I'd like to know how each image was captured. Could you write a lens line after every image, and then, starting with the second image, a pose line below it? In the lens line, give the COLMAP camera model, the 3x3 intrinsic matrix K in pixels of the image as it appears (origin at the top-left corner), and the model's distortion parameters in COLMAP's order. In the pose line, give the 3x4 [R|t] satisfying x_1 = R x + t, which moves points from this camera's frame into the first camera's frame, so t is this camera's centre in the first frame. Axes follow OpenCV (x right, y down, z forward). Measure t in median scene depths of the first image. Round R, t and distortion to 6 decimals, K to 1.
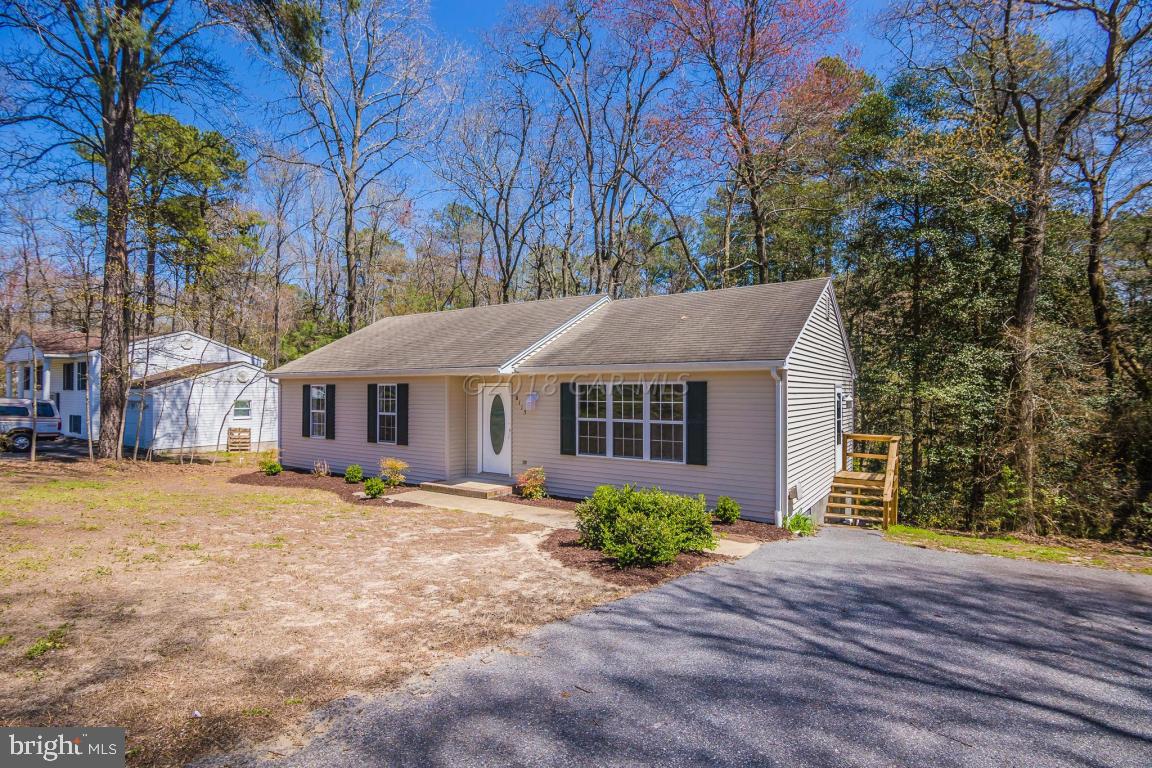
lens RADIAL K [[575.1, 0, 576.0], [0, 575.1, 384.0], [0, 0, 1]] dist [-0.001171, 0.000318]
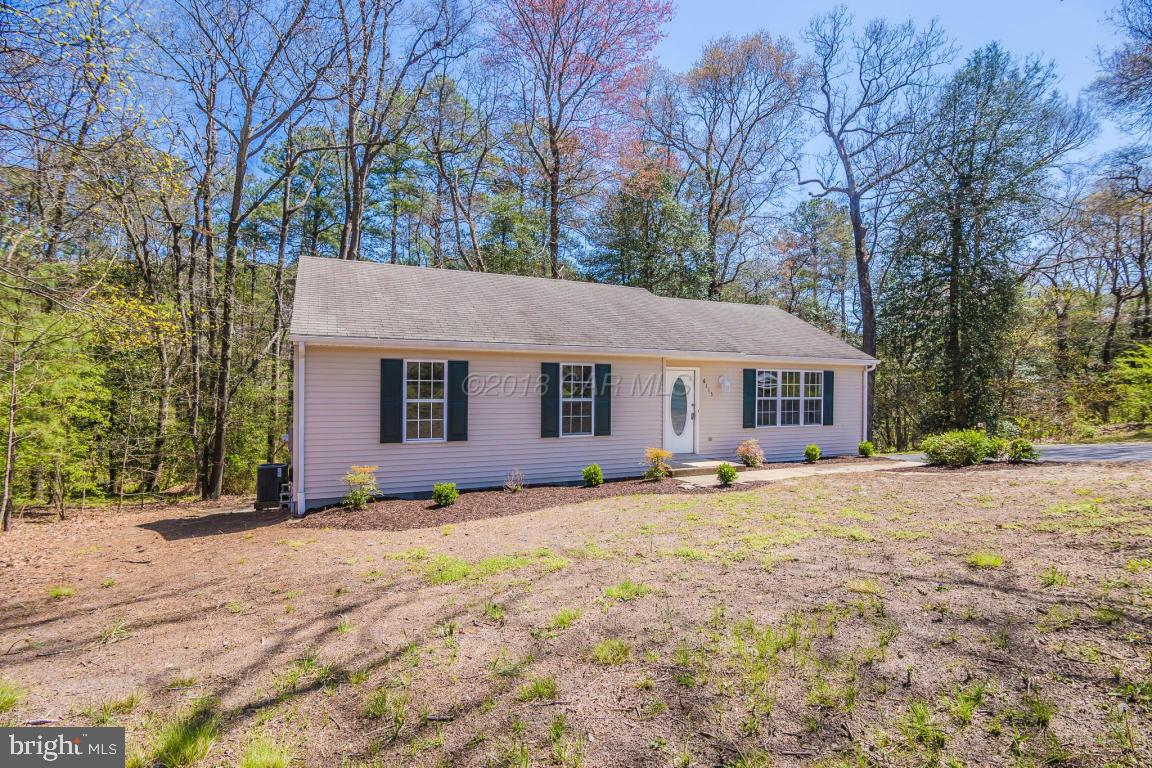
lens RADIAL K [[550.7, 0, 576.0], [0, 550.7, 384.0], [0, 0, 1]] dist [-0.000731, -0.000013]
pose [[0.505476, -0.010085, 0.862782, -1.057720], [-0.029282, 0.999155, 0.028834, 0.006166], [-0.862344, -0.039839, 0.504754, 0.639203]]
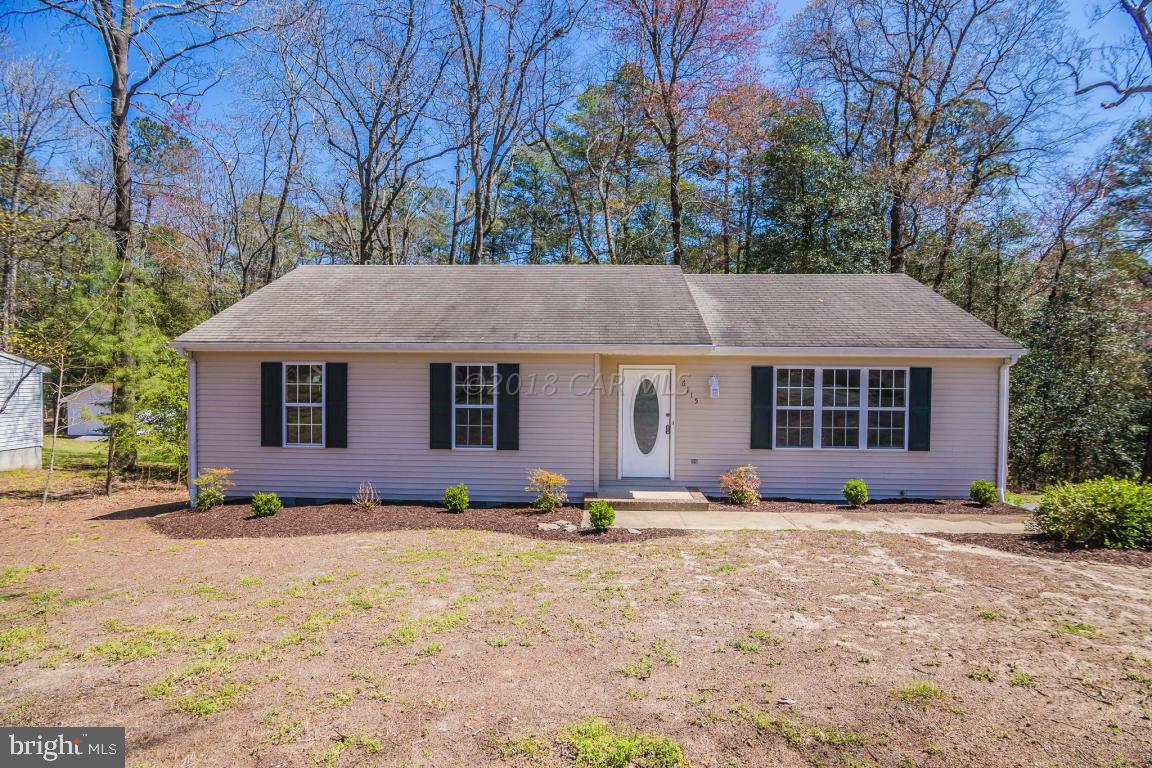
lens RADIAL K [[575.1, 0, 576.0], [0, 575.1, 384.0], [0, 0, 1]] dist [-0.001171, 0.000318]
pose [[0.843264, -0.004319, 0.537482, -0.629090], [-0.013047, 0.999509, 0.028502, 0.003026], [-0.537341, -0.031047, 0.842793, 0.367136]]
